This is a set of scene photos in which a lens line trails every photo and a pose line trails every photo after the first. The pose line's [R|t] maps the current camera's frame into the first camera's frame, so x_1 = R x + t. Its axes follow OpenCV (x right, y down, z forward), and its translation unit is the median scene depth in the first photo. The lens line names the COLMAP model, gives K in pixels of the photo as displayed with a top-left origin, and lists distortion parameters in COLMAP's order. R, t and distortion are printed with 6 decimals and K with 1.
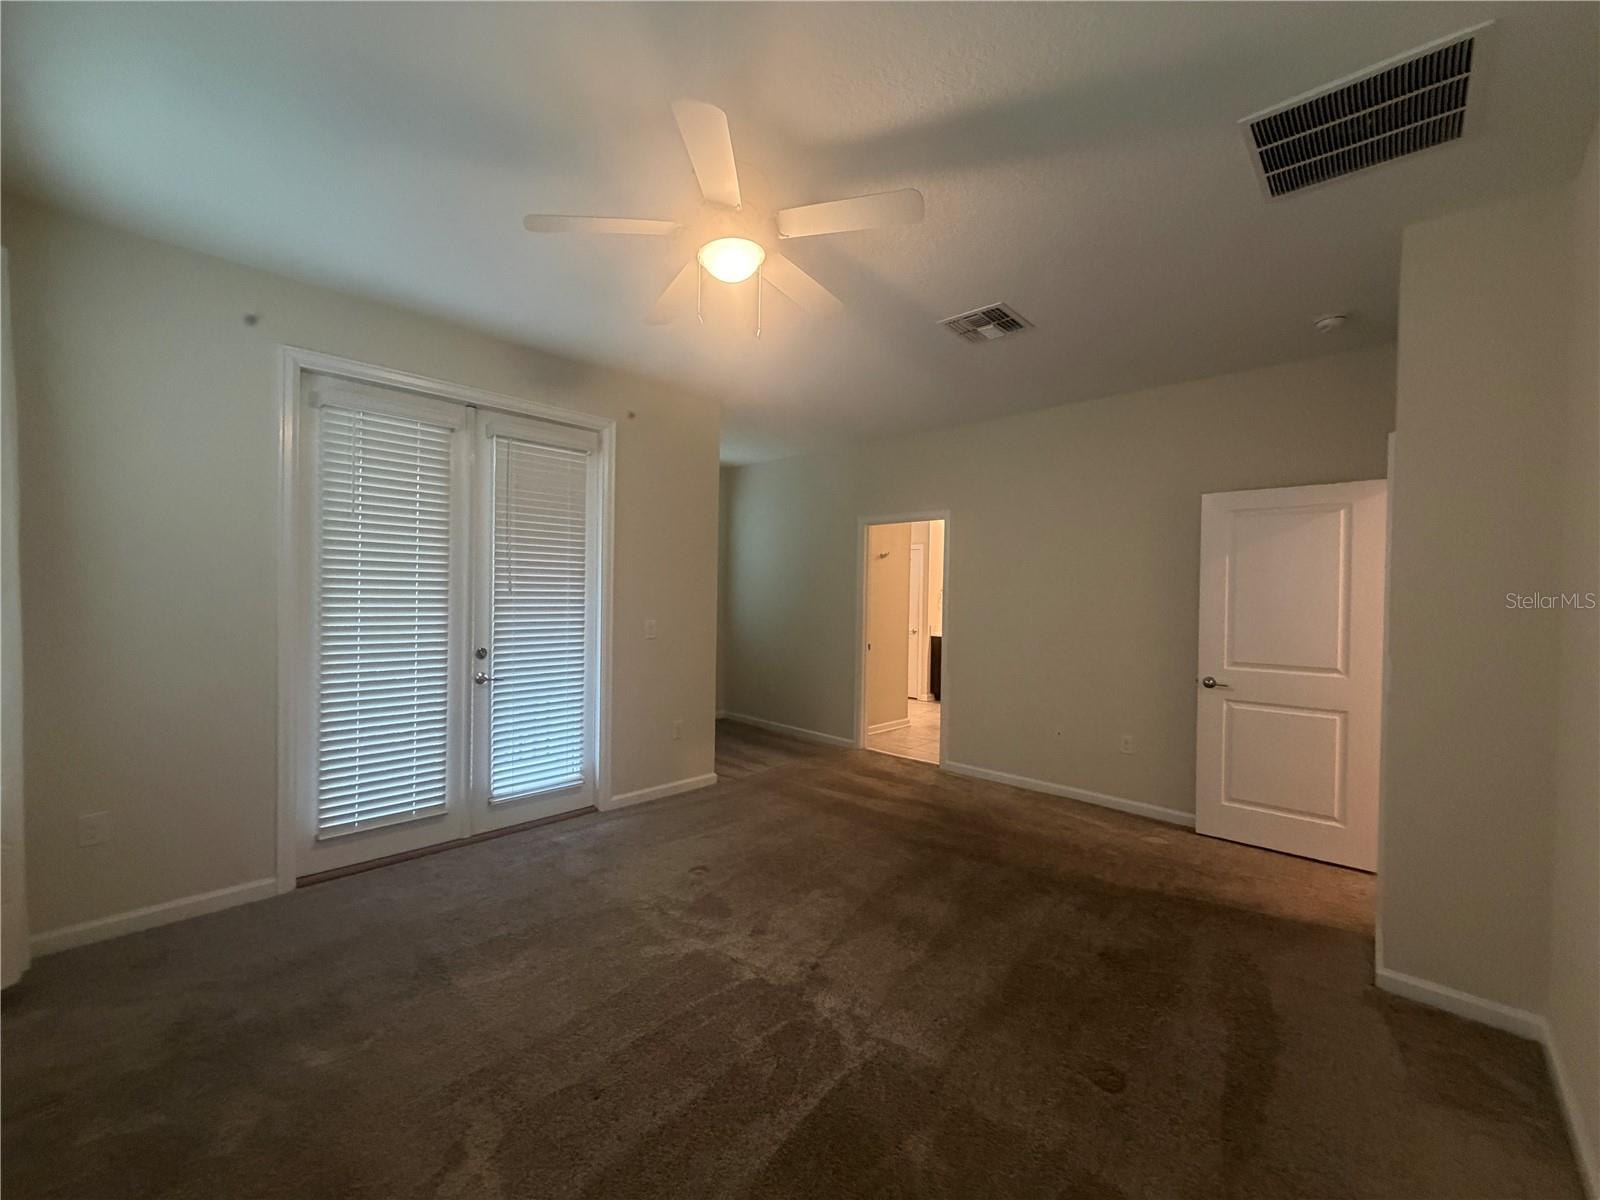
lens RADIAL K [[652.0, 0, 787.5], [0, 652.0, 596.5], [0, 0, 1]] dist [0.011360, -0.002502]
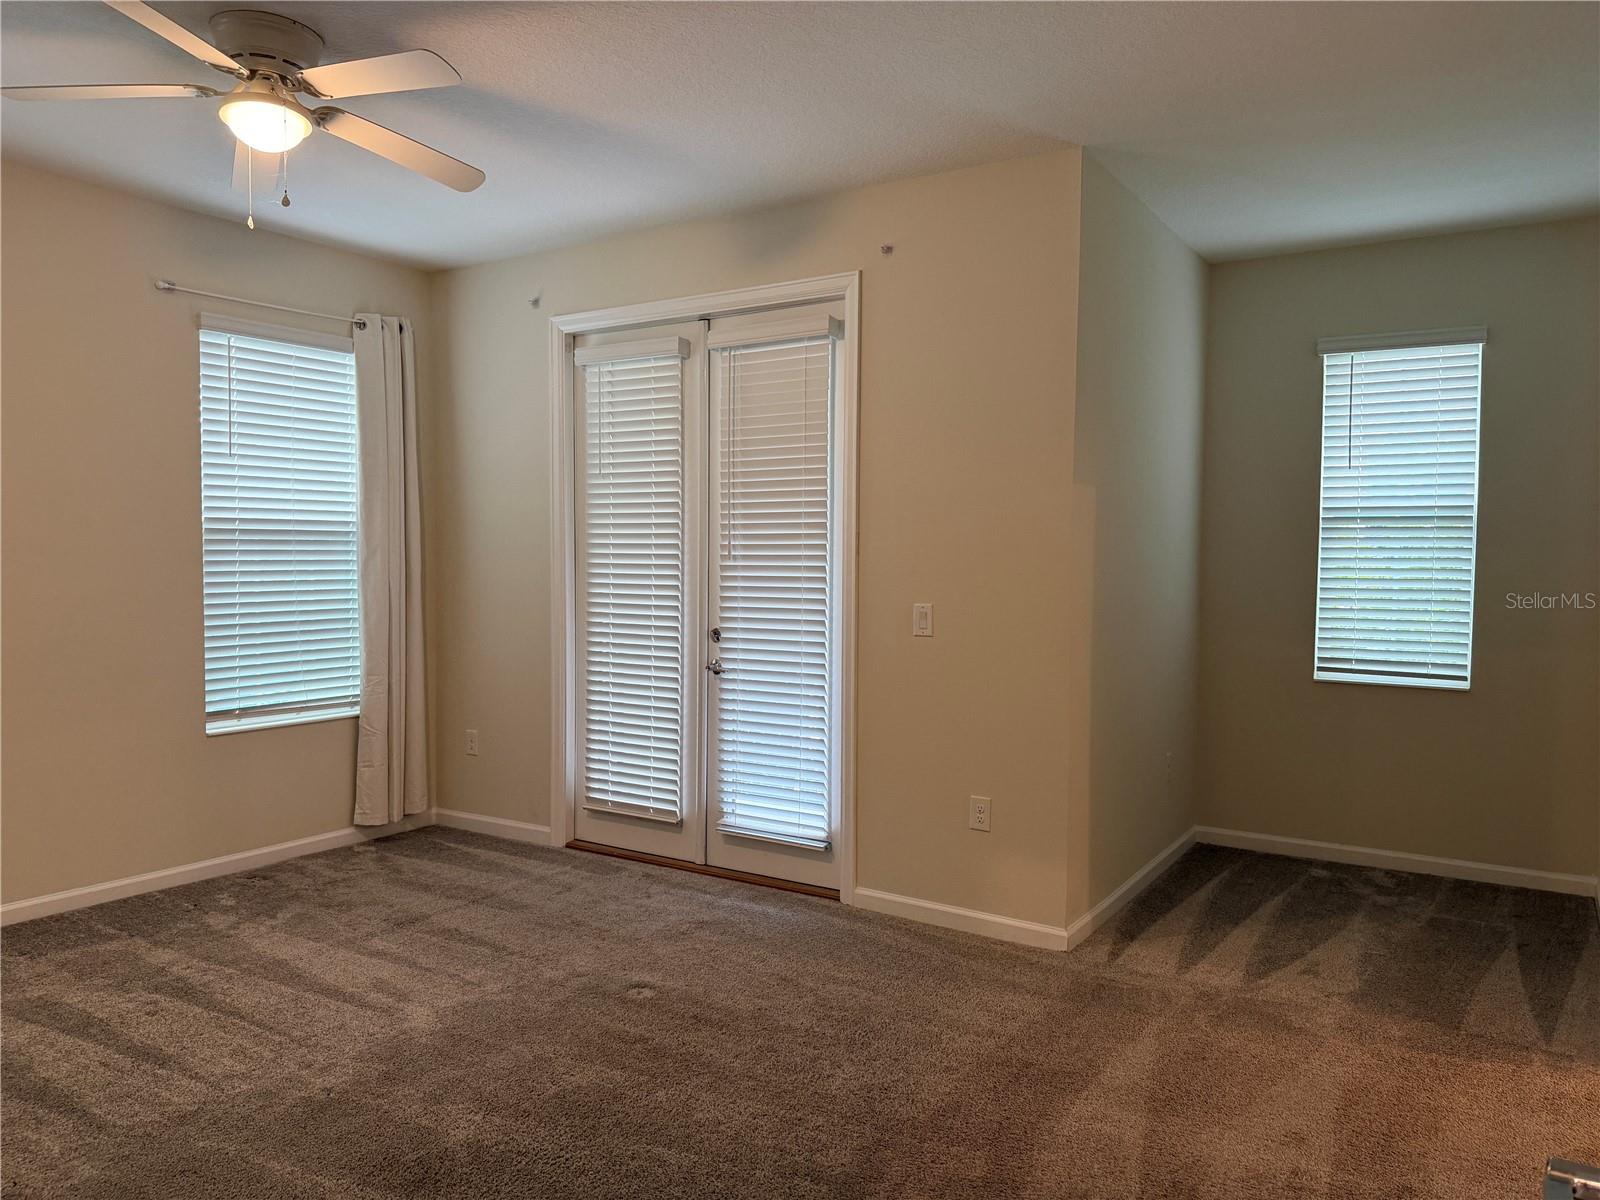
lens RADIAL K [[1130.0, 0, 798.4], [0, 1130.0, 596.0], [0, 0, 1]] dist [0.064892, -0.085101]
pose [[0.189279, 0.022089, -0.981675, 0.859179], [-0.006235, 0.999754, 0.021294, 0.011985], [0.981903, 0.002090, 0.189370, 0.835893]]
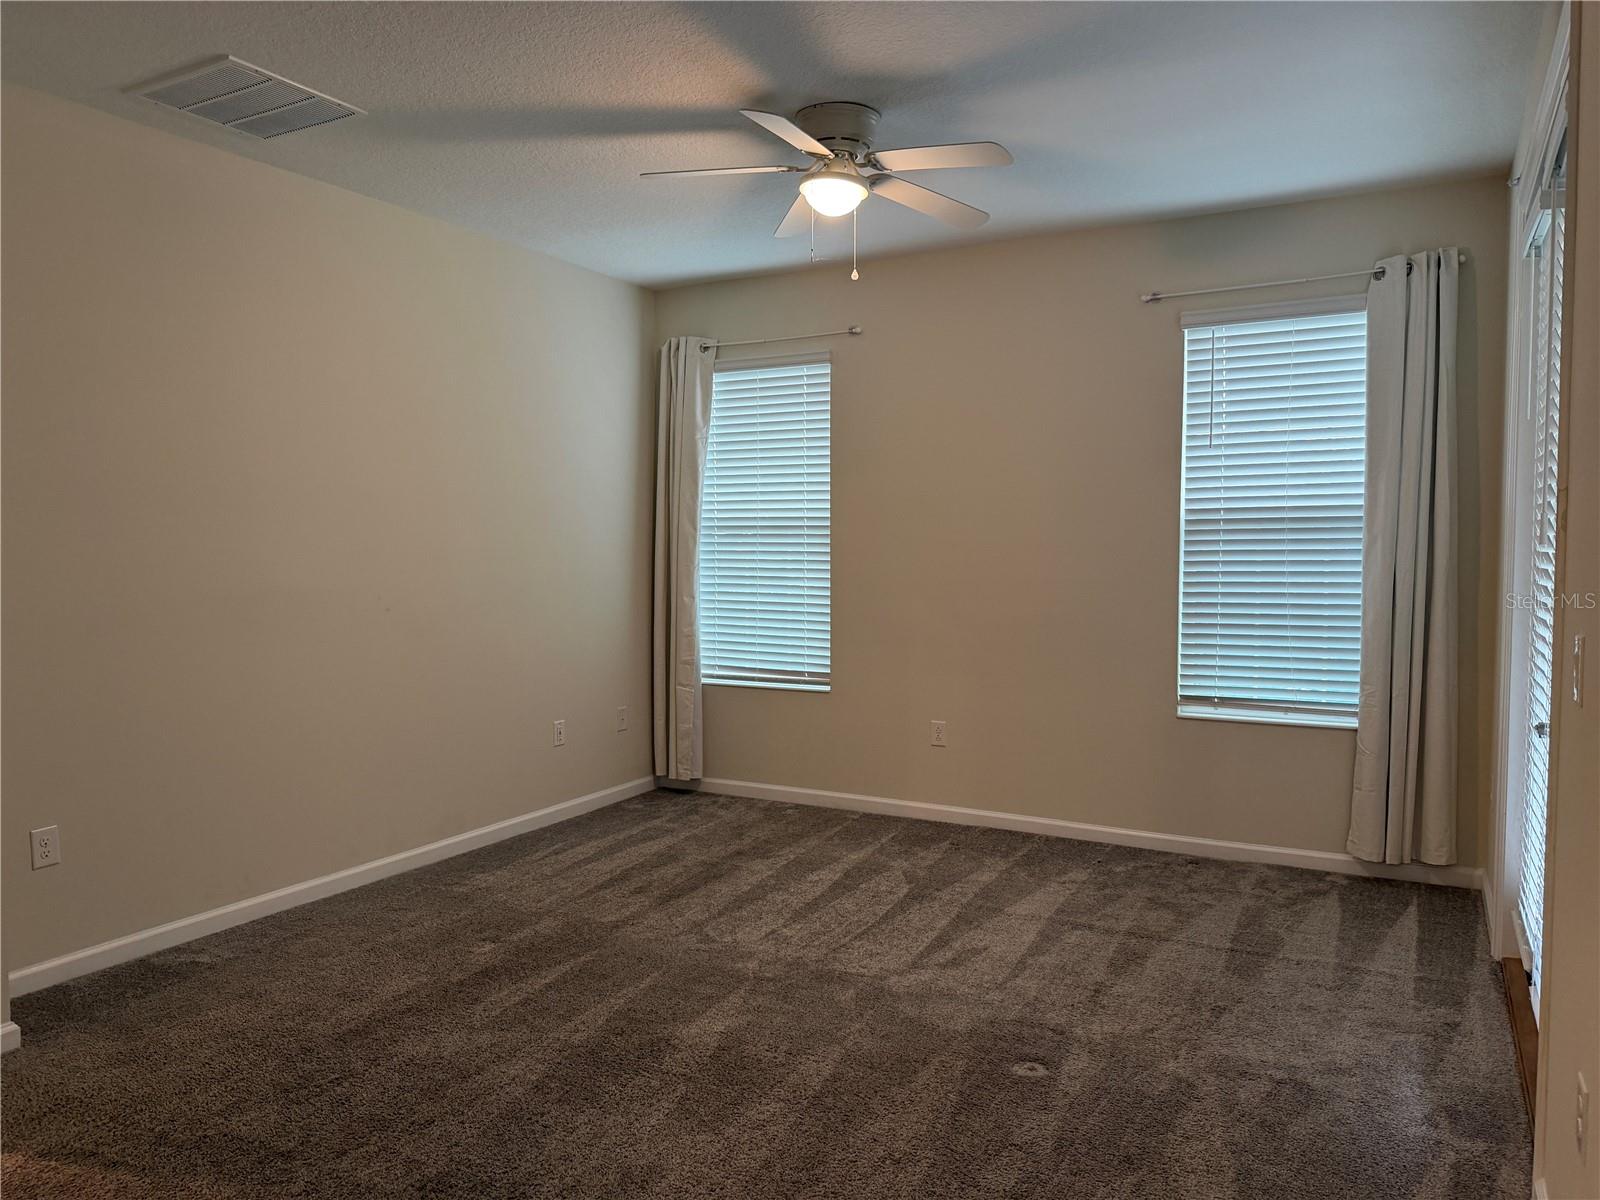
lens RADIAL K [[1130.0, 0, 802.2], [0, 1130.0, 597.8], [0, 0, 1]] dist [0.064892, -0.085101]
pose [[-0.961363, -0.001171, -0.275283, 0.250710], [-0.014204, 0.998870, 0.045355, 0.005226], [0.274919, 0.047512, -0.960293, 1.619605]]
